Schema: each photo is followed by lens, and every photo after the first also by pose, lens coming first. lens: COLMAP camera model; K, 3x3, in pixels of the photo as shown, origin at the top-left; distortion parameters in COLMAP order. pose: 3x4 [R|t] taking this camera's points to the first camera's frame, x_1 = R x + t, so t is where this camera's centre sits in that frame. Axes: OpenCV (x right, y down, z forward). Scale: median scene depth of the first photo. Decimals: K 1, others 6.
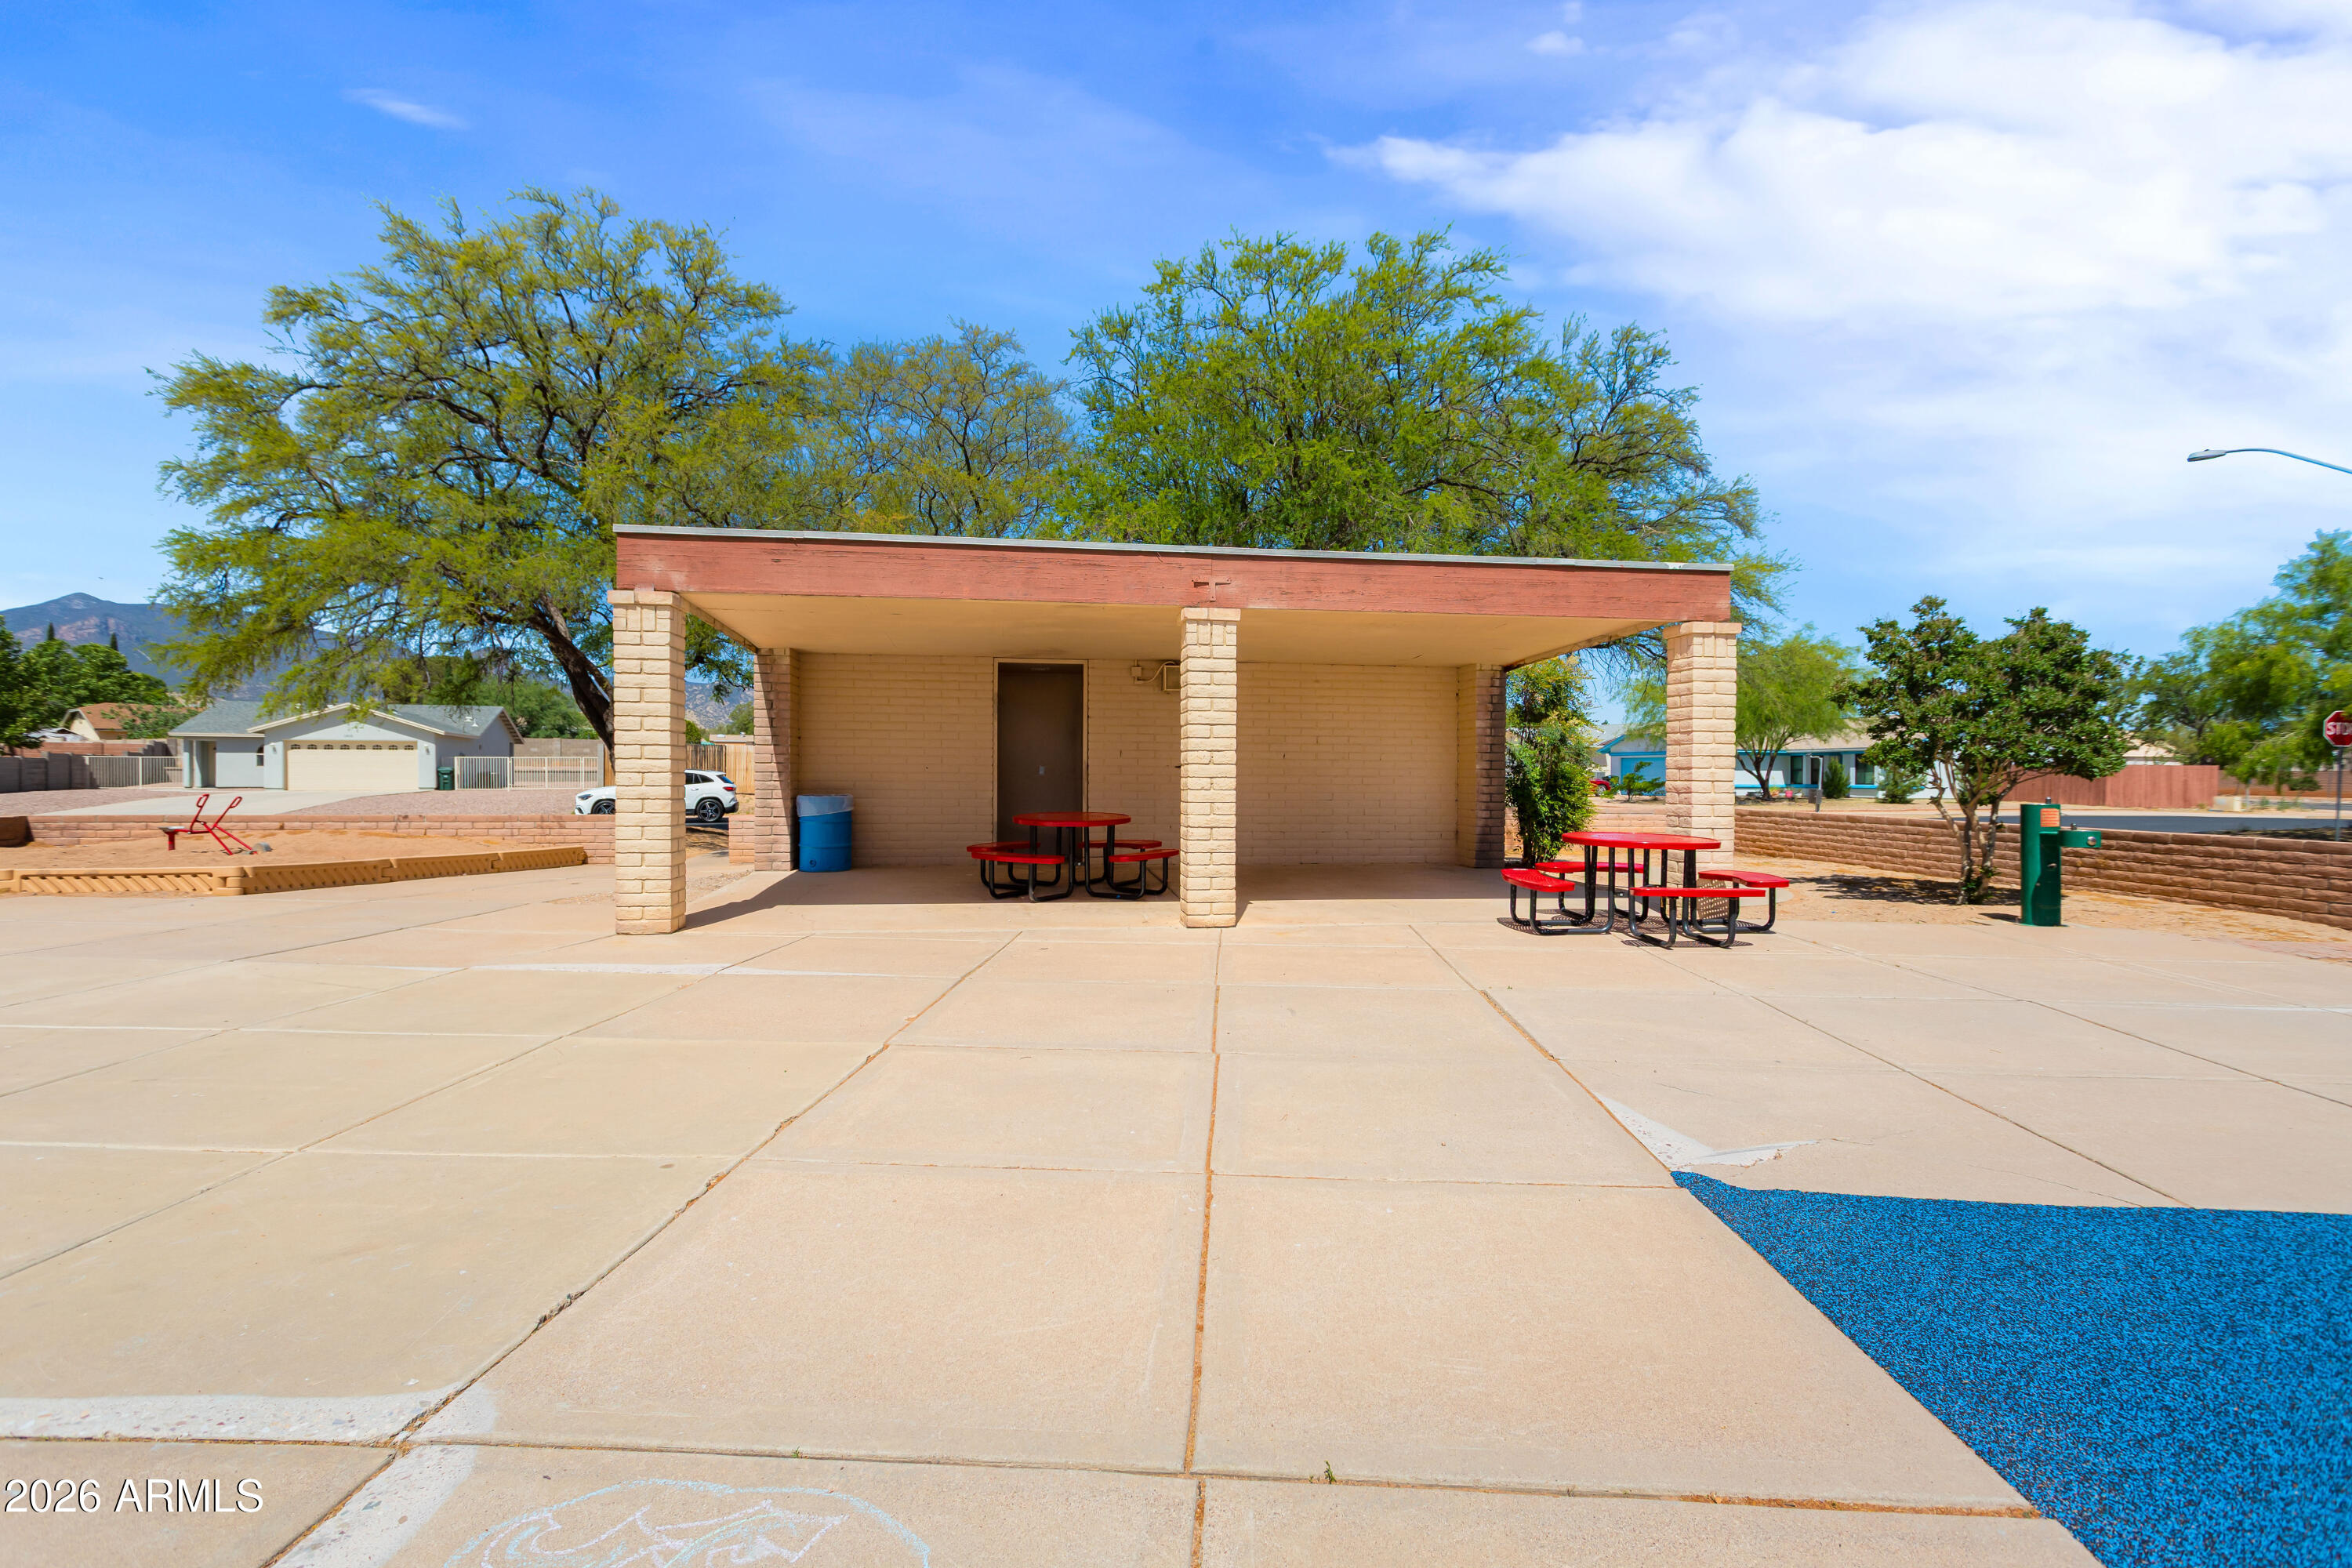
lens RADIAL K [[1132.6, 0, 1175.6], [0, 1132.6, 770.7], [0, 0, 1]] dist [0.003856, 0.000109]
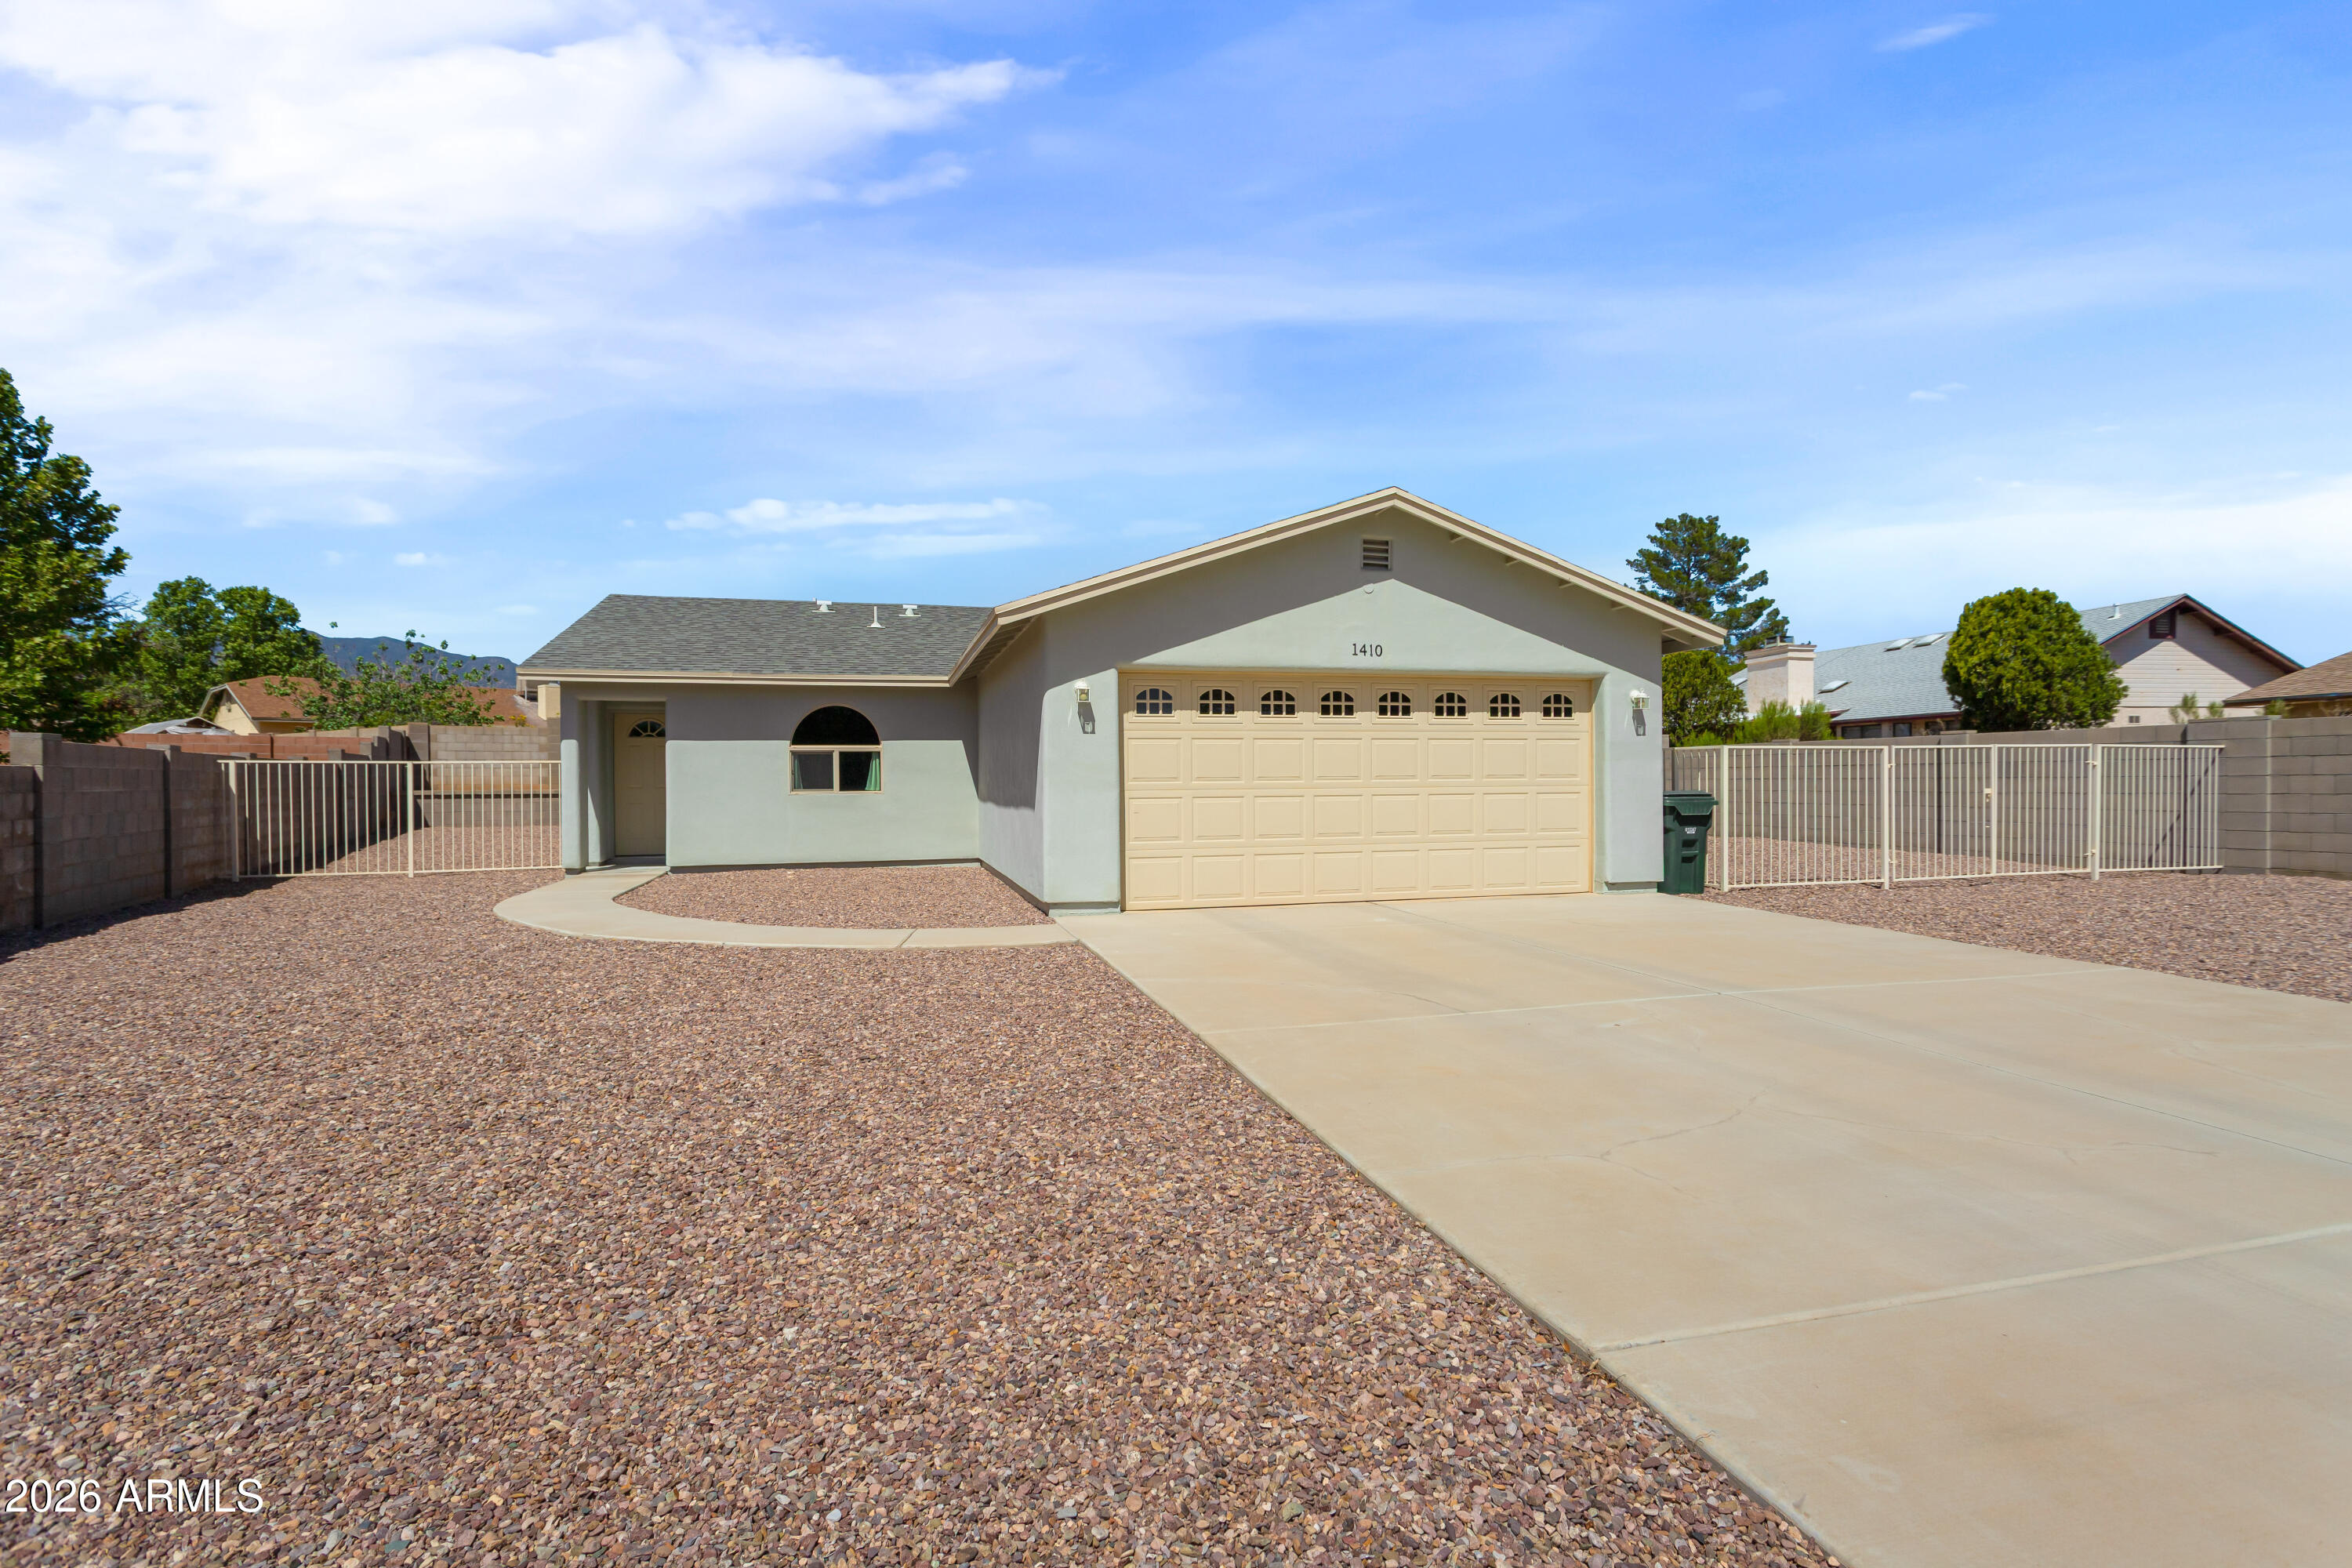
lens RADIAL K [[1132.6, 0, 1175.6], [0, 1132.6, 770.7], [0, 0, 1]] dist [0.003856, 0.000109]
pose [[0.996977, -0.014216, -0.076390, -0.689392], [0.014440, 0.999893, 0.002389, -0.007957], [0.076347, -0.003485, 0.997075, 0.722494]]
